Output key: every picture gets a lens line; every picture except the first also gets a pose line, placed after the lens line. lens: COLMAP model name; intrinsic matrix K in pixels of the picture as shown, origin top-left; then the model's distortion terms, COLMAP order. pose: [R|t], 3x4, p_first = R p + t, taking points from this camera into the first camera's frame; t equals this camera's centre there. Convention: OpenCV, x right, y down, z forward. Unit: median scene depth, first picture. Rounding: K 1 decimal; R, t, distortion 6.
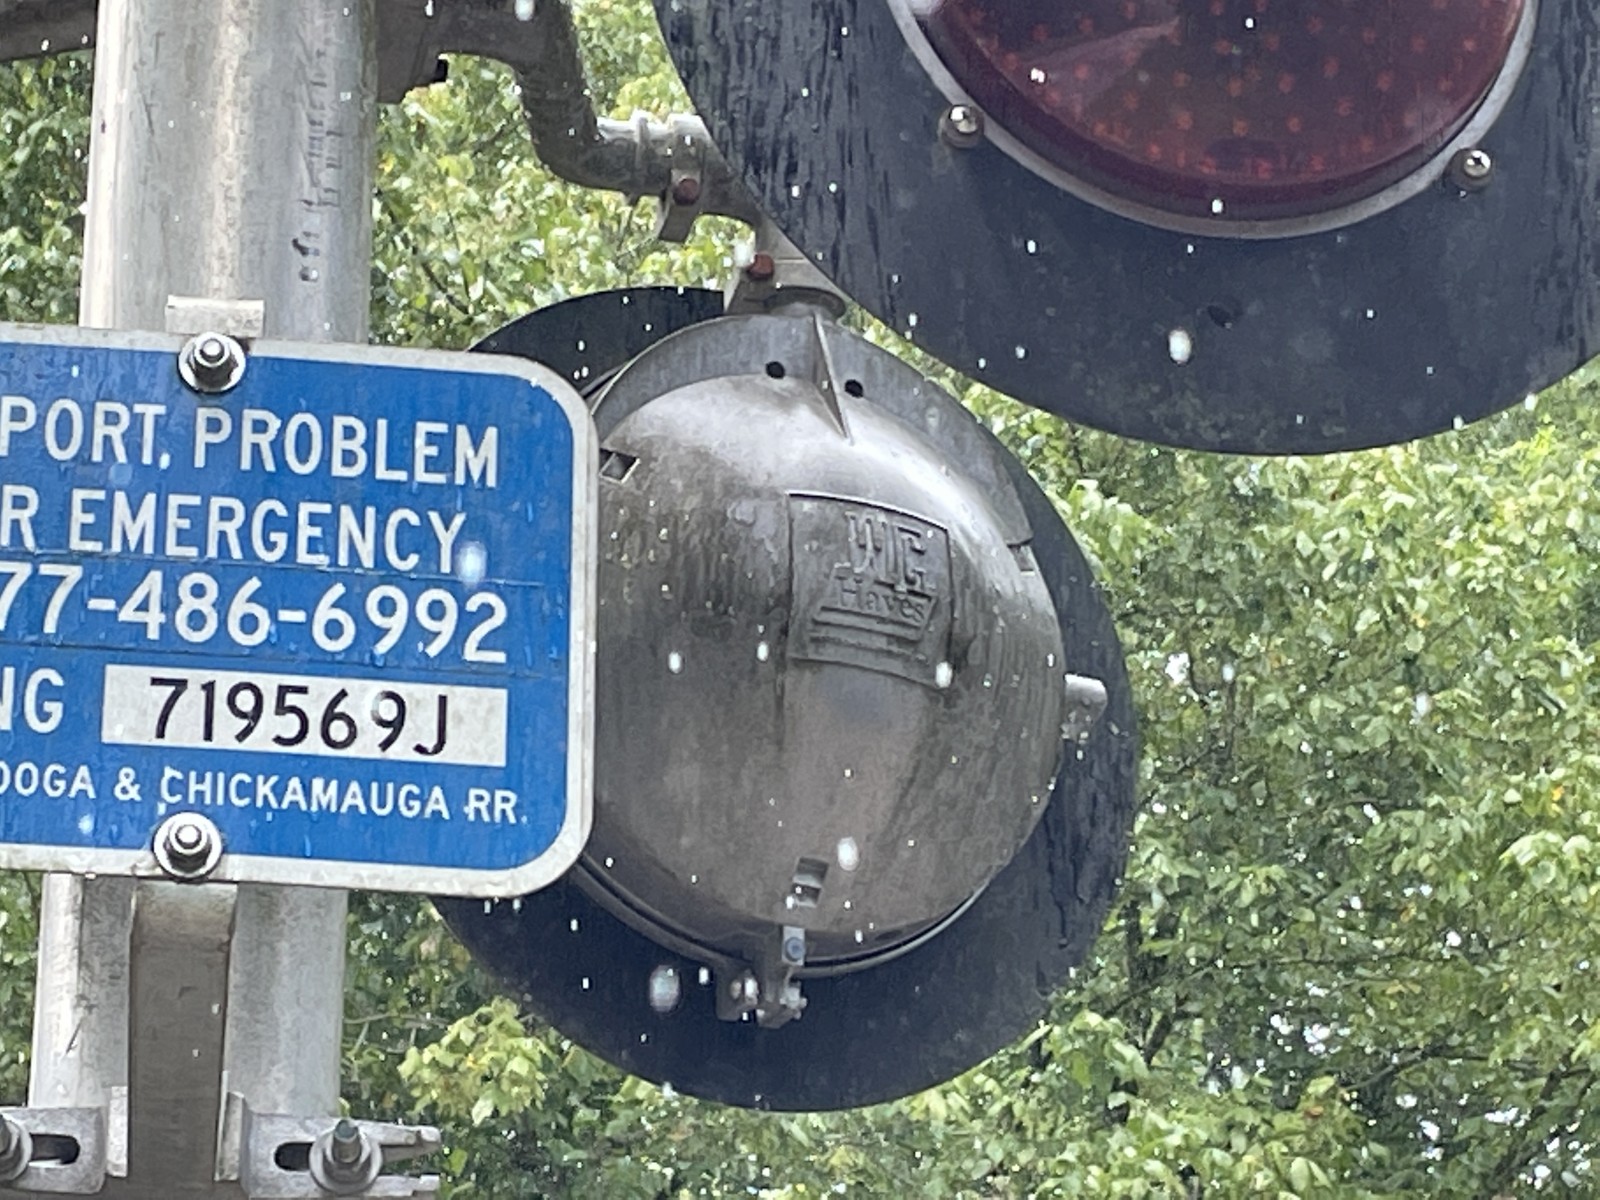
lens RADIAL K [[5422.8, 0, 796.0], [0, 5422.8, 595.3], [0, 0, 1]] dist [0.119066, 0.000000]
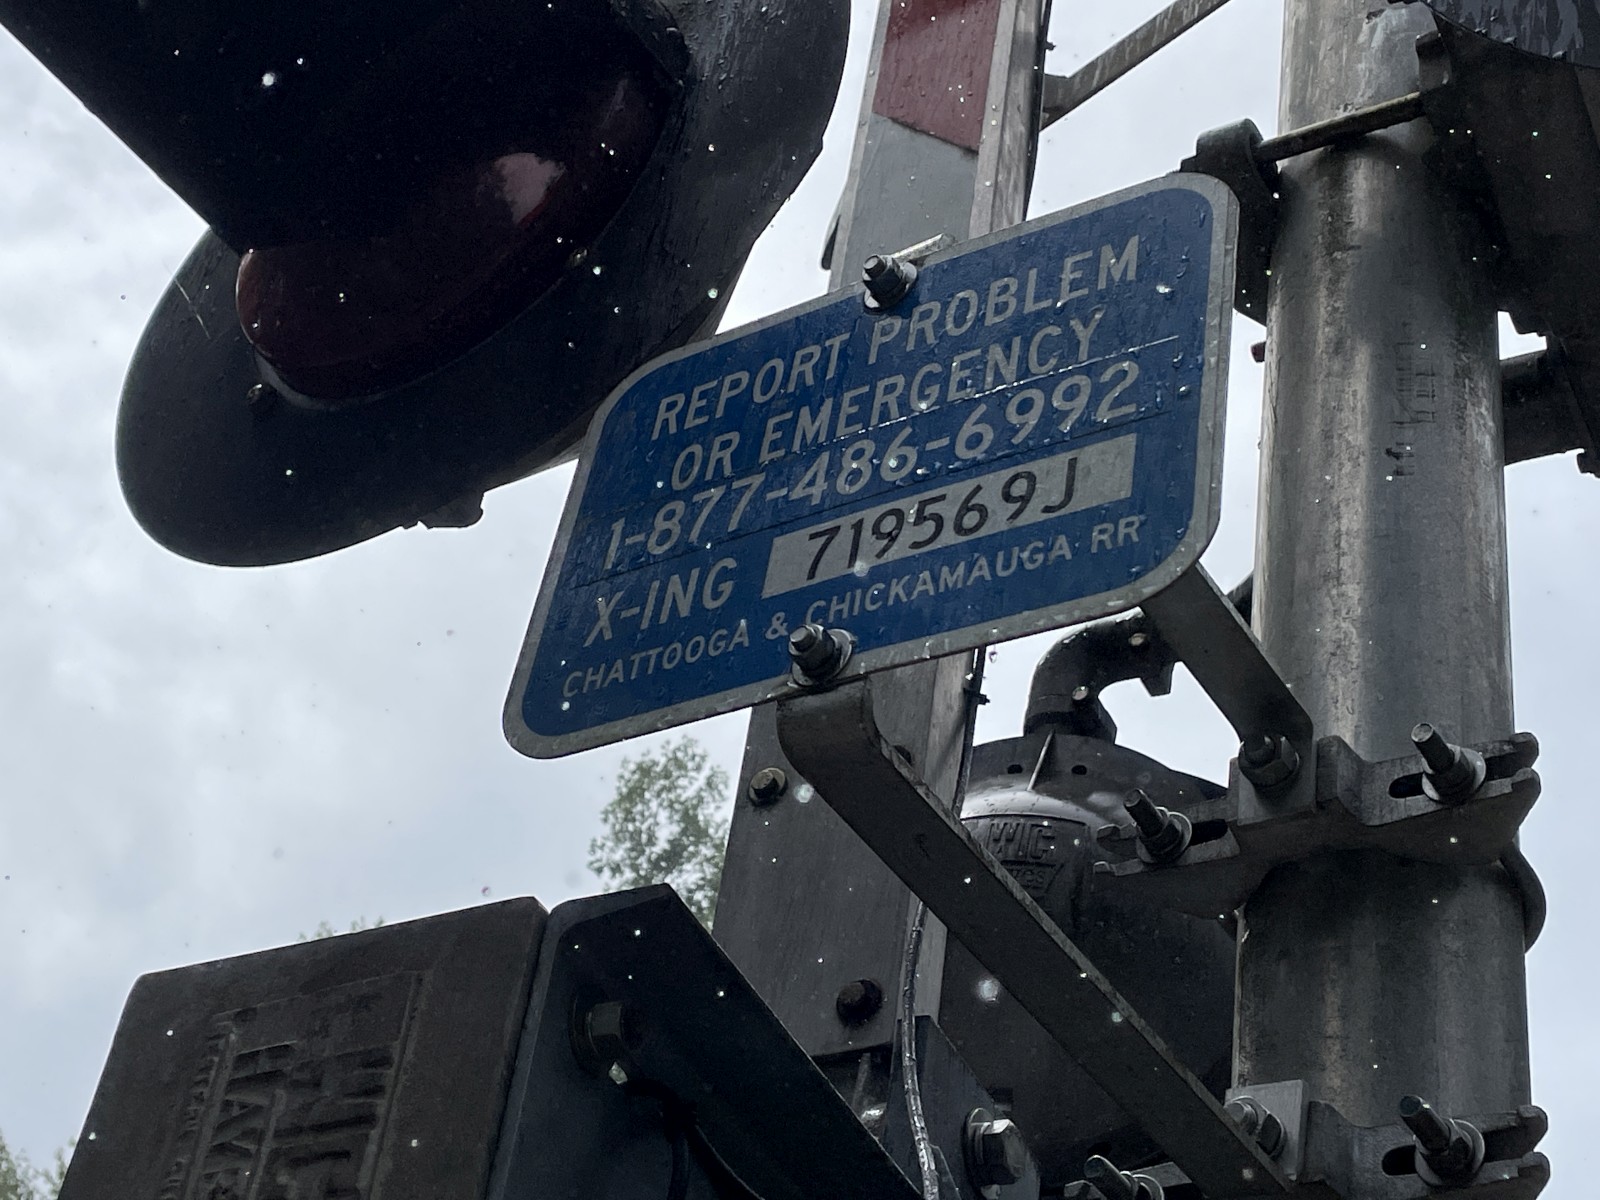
lens RADIAL K [[2593.0, 0, 679.1], [0, 2593.0, 502.7], [0, 0, 1]] dist [0.011334, 0.000000]
pose [[0.743284, -0.350411, -0.569860, 0.137473], [0.103014, 0.901632, -0.420057, 0.207126], [0.660997, 0.253518, 0.706266, 0.639987]]
